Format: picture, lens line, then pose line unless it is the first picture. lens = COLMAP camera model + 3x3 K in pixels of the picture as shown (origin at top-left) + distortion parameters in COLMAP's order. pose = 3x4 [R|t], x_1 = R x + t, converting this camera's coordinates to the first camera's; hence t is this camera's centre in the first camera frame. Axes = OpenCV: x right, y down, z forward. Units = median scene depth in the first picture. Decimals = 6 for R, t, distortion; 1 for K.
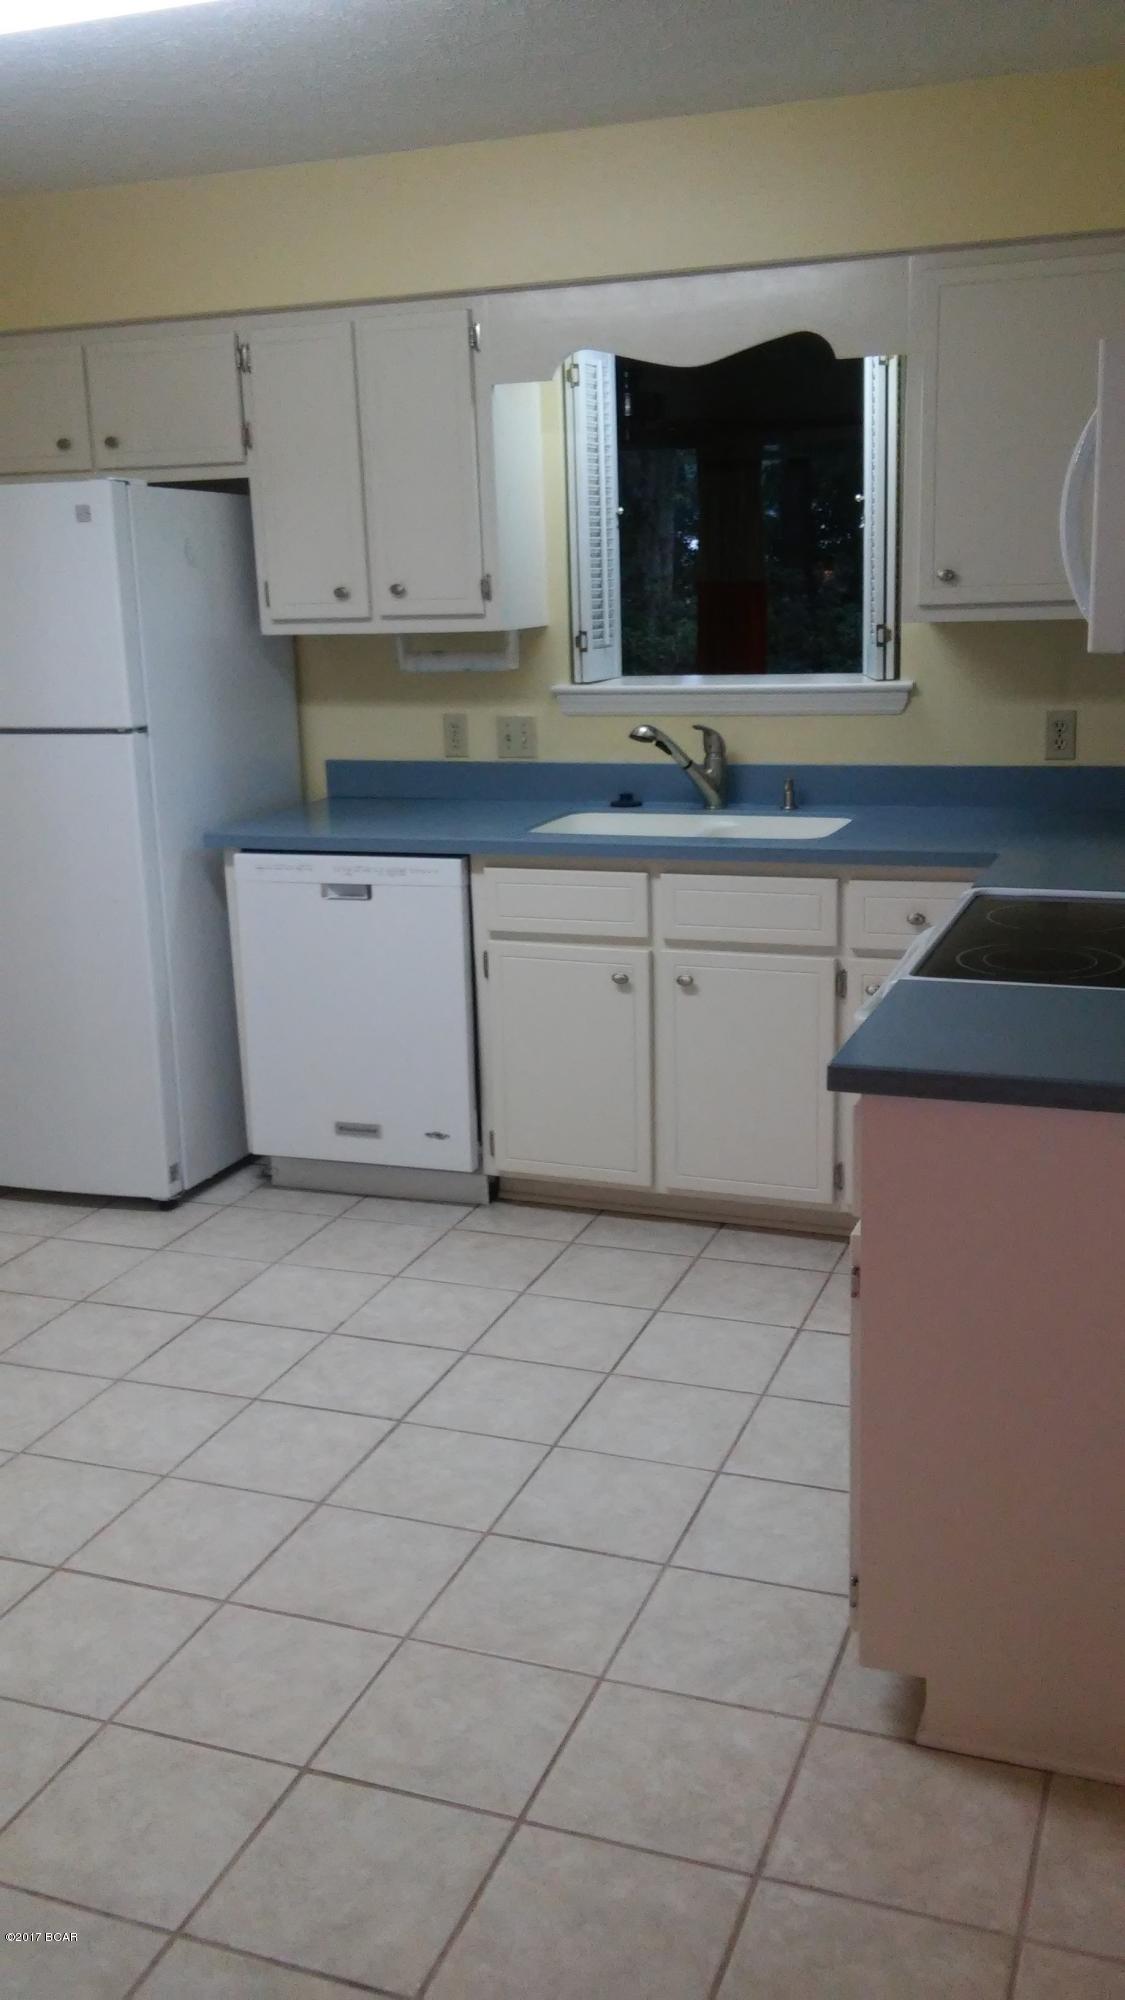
lens RADIAL K [[1750.2, 0, 562.5], [0, 1750.2, 1000.0], [0, 0, 1]] dist [0.092310, -0.154734]
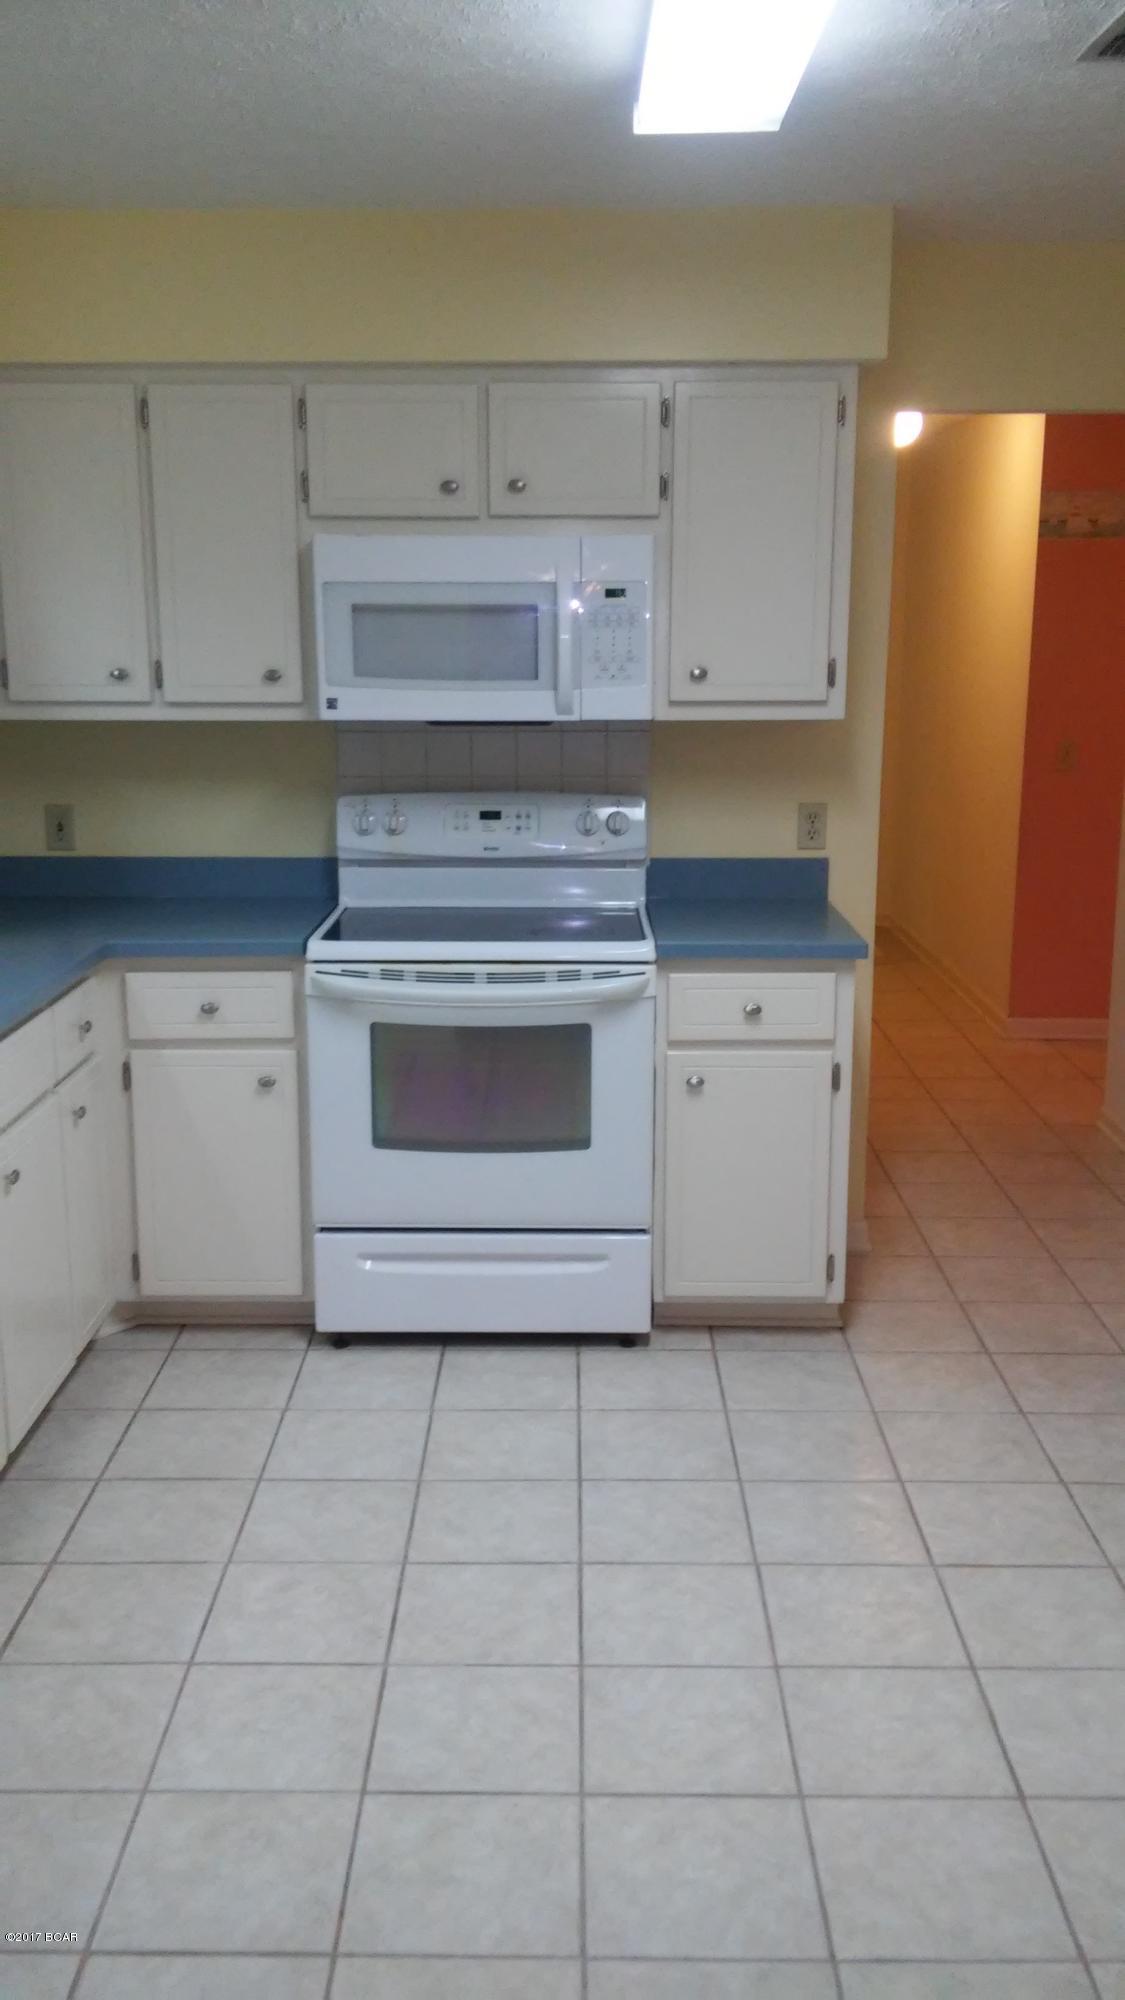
lens RADIAL K [[1750.2, 0, 562.5], [0, 1750.2, 1000.0], [0, 0, 1]] dist [0.092310, -0.154734]
pose [[-0.338930, -0.174905, 0.924410, -0.916444], [0.230790, 0.937087, 0.261922, -0.295058], [-0.912065, 0.302118, -0.277241, 1.188194]]
